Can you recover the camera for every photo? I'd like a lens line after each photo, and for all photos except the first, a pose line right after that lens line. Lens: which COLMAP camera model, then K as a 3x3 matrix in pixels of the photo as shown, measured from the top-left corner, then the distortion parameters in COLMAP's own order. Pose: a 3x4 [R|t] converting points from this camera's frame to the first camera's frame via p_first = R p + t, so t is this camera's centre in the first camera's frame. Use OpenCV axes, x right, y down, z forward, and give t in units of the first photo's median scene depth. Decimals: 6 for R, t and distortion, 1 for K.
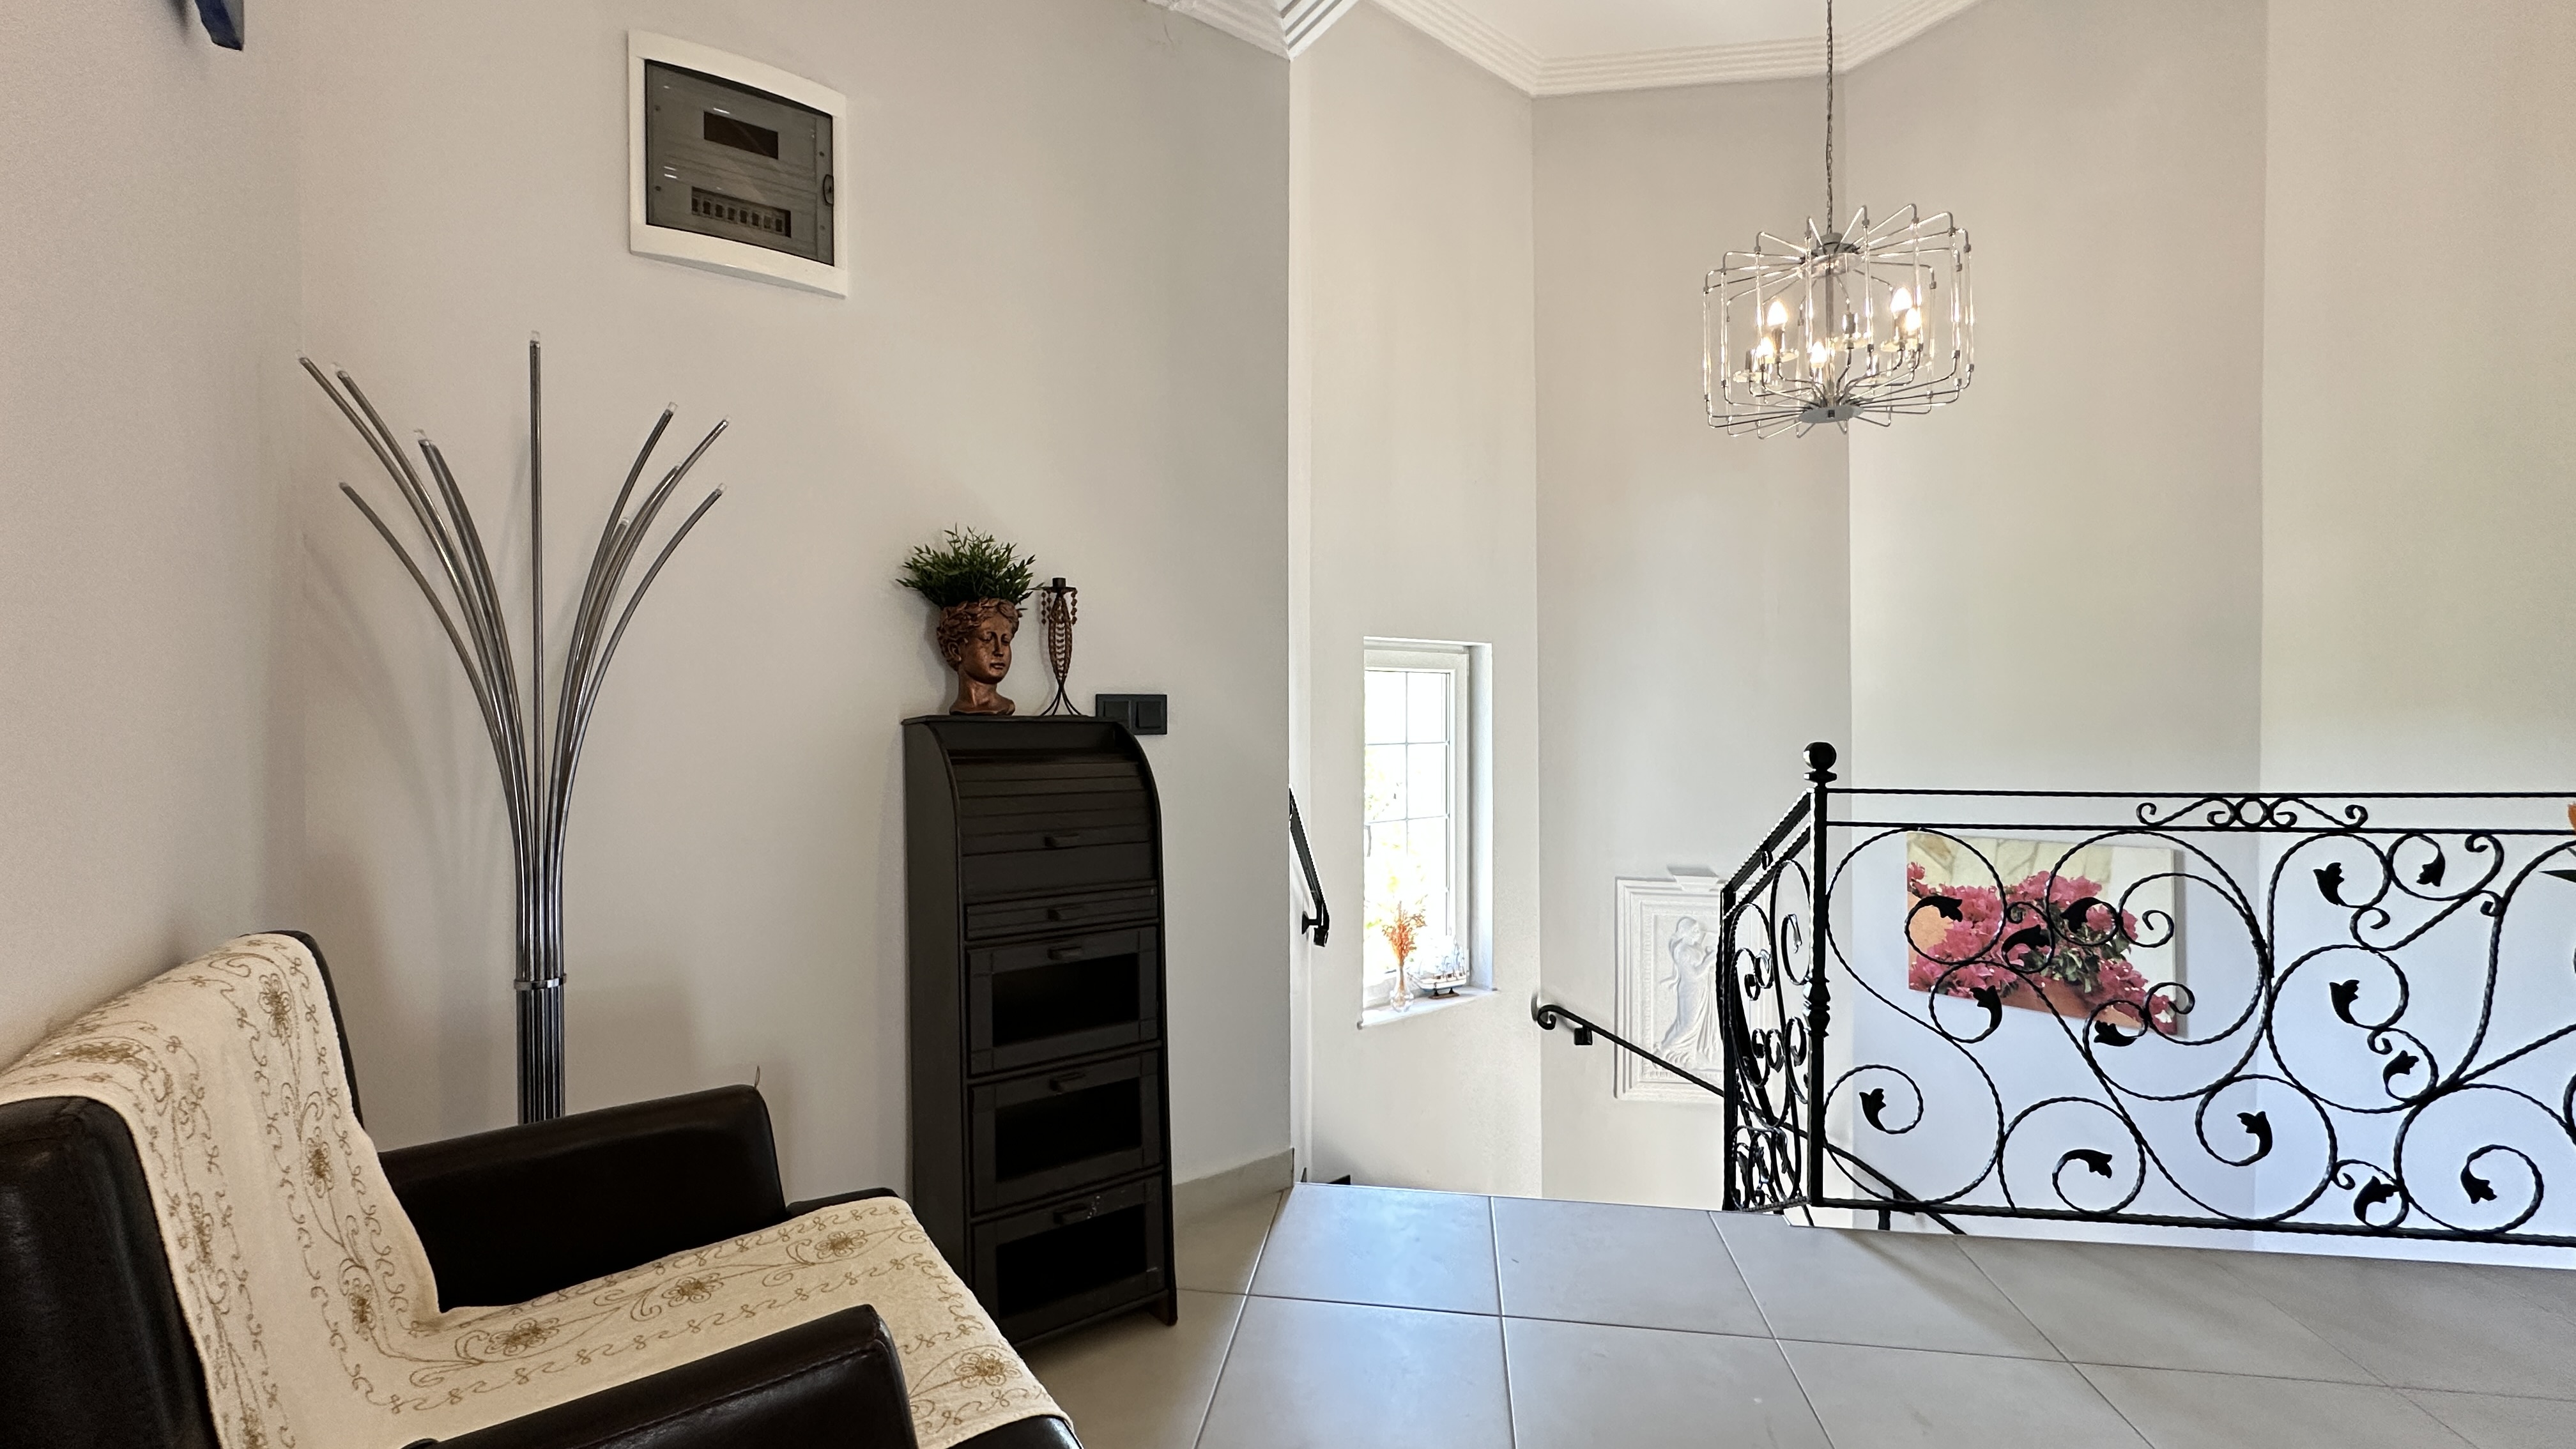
lens RADIAL K [[1029.6, 0, 1284.0], [0, 1029.6, 724.1], [0, 0, 1]] dist [-0.002947, 0.000665]
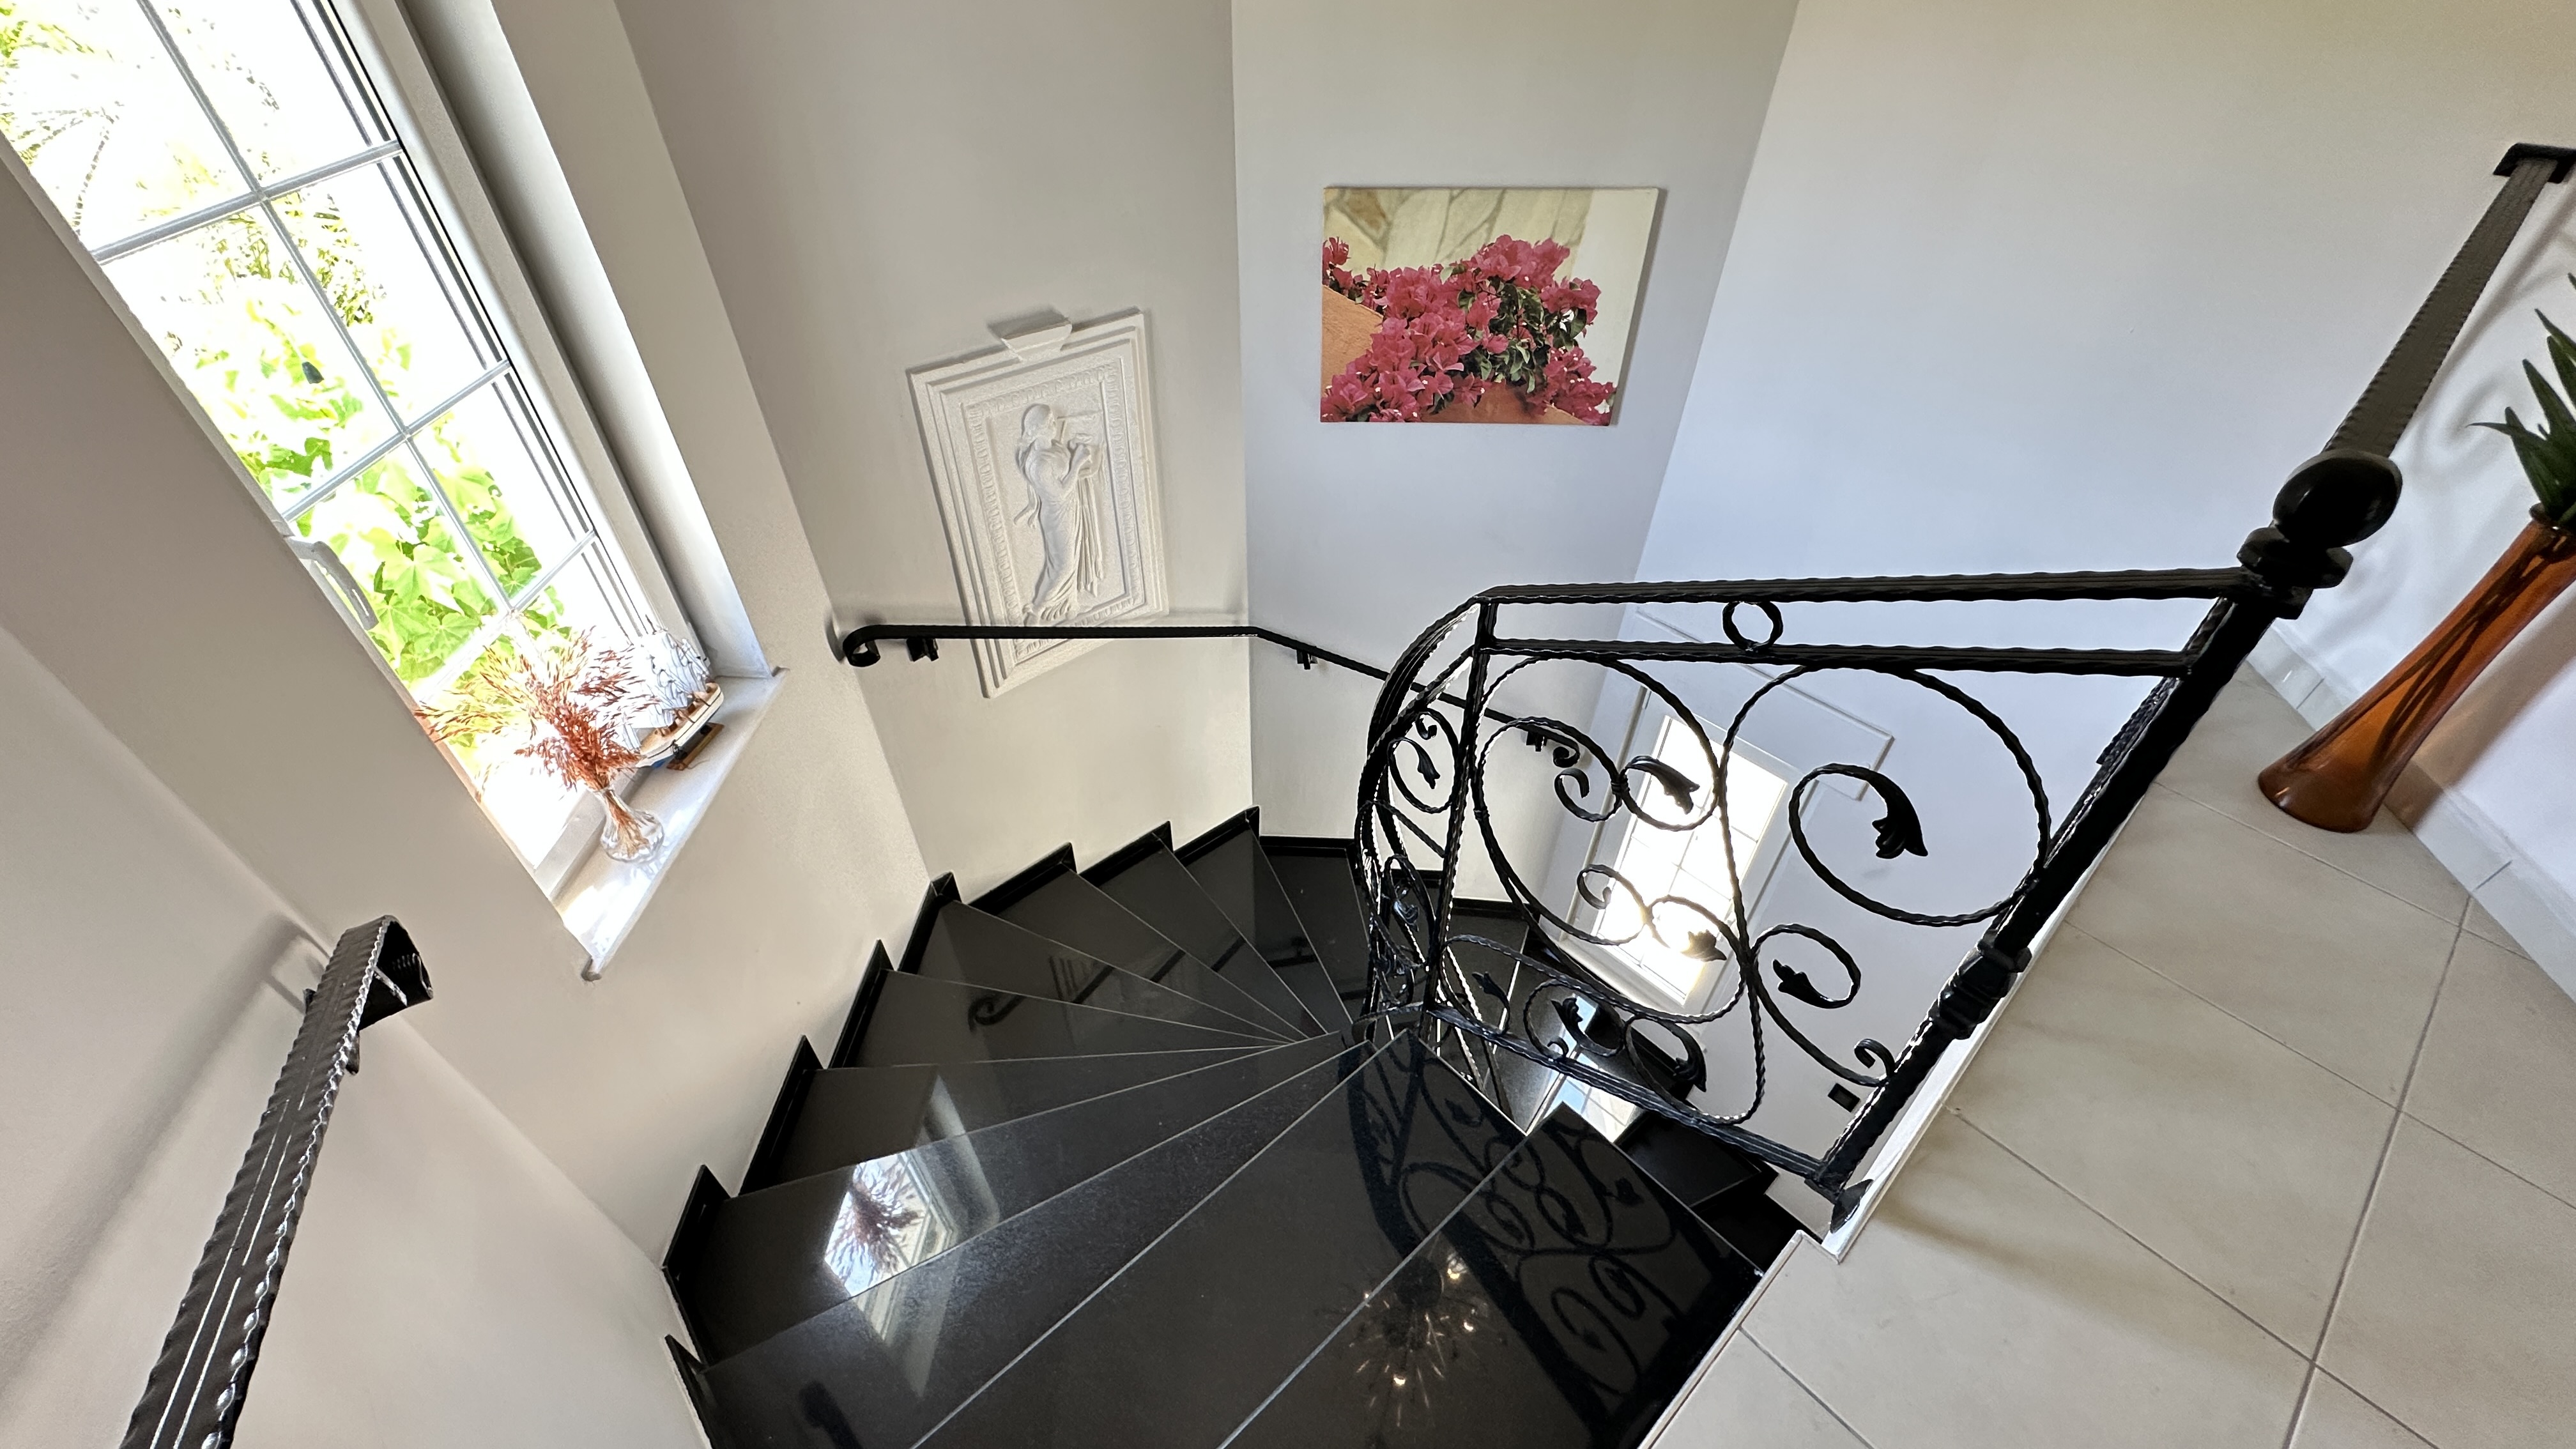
lens RADIAL K [[1029.6, 0, 1284.0], [0, 1029.6, 724.1], [0, 0, 1]] dist [-0.002947, 0.000665]
pose [[0.638042, -0.513378, 0.573886, 0.063476], [-0.003782, 0.743206, 0.669052, -0.072573], [-0.769992, -0.429054, 0.472255, 0.594600]]
